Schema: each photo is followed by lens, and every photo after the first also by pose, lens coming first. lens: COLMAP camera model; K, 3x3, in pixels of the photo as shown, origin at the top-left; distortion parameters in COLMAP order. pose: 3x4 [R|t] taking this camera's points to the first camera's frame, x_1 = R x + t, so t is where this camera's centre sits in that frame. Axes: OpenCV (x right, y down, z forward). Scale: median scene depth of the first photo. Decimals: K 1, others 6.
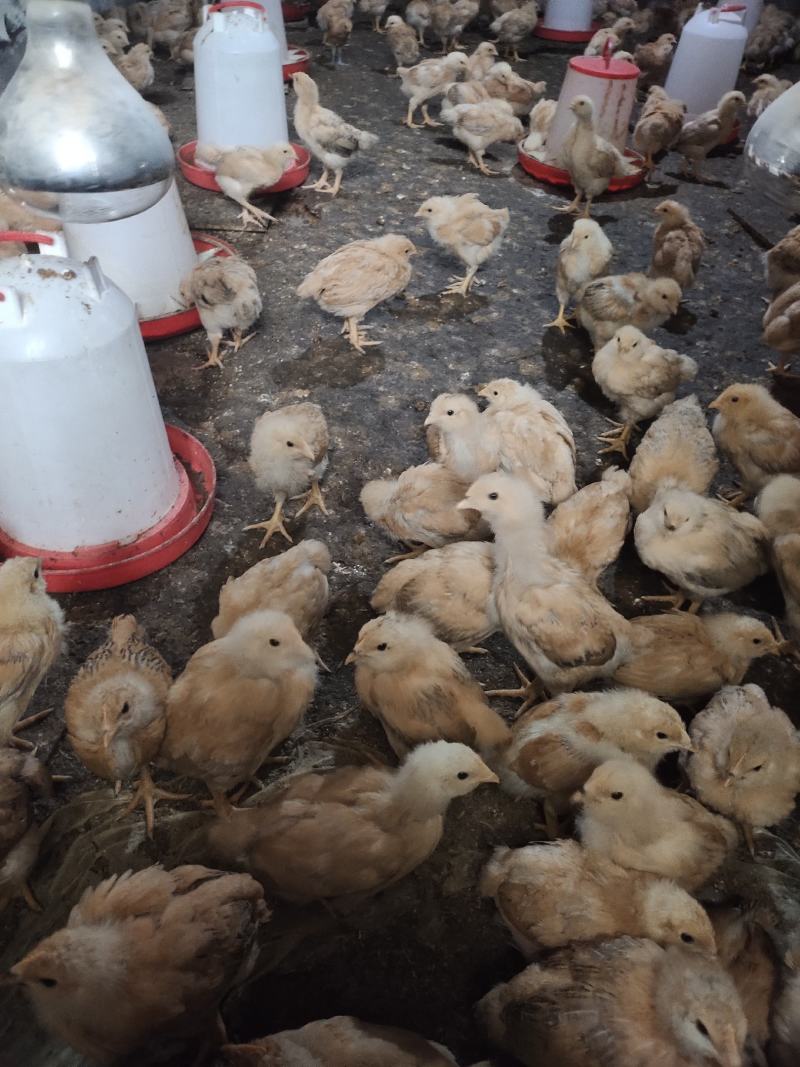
lens RADIAL K [[786.1, 0, 400.0], [0, 786.1, 533.5], [0, 0, 1]] dist [0.088113, -0.104203]
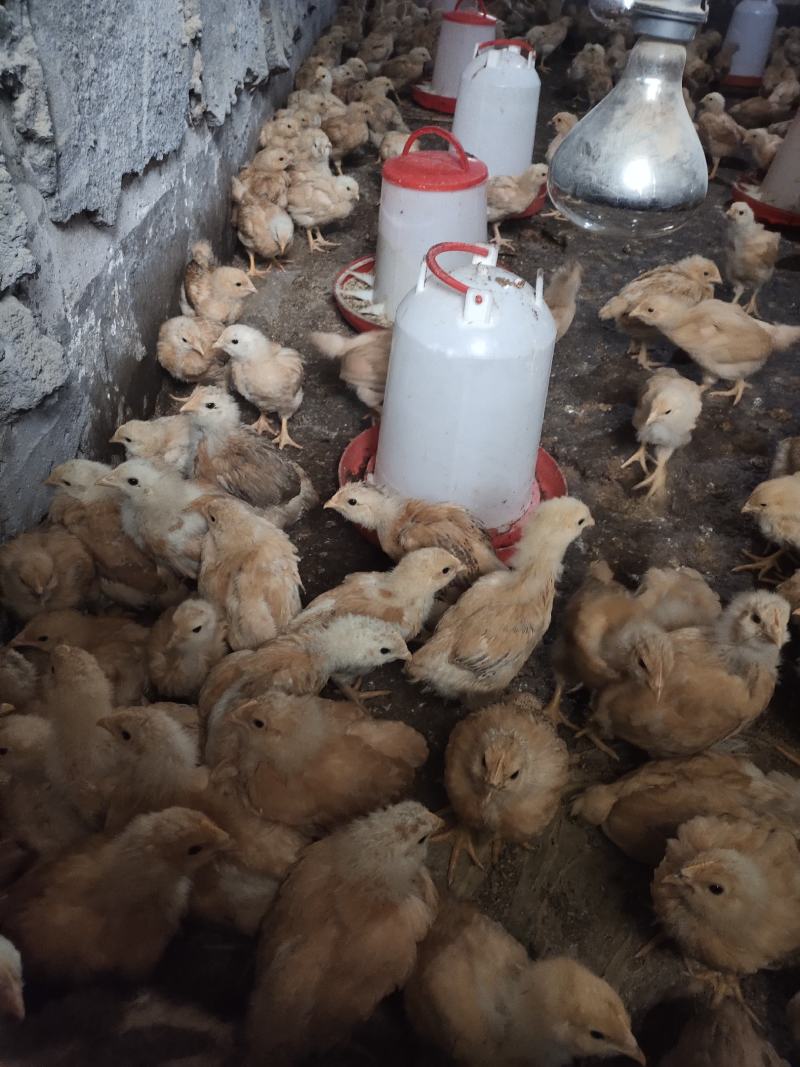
lens RADIAL K [[786.1, 0, 400.0], [0, 786.1, 533.5], [0, 0, 1]] dist [0.088113, -0.104203]
pose [[0.993512, 0.081342, -0.079479, -0.273062], [-0.083872, 0.996054, -0.029027, 0.039904], [0.076804, 0.035505, 0.996414, -0.059302]]
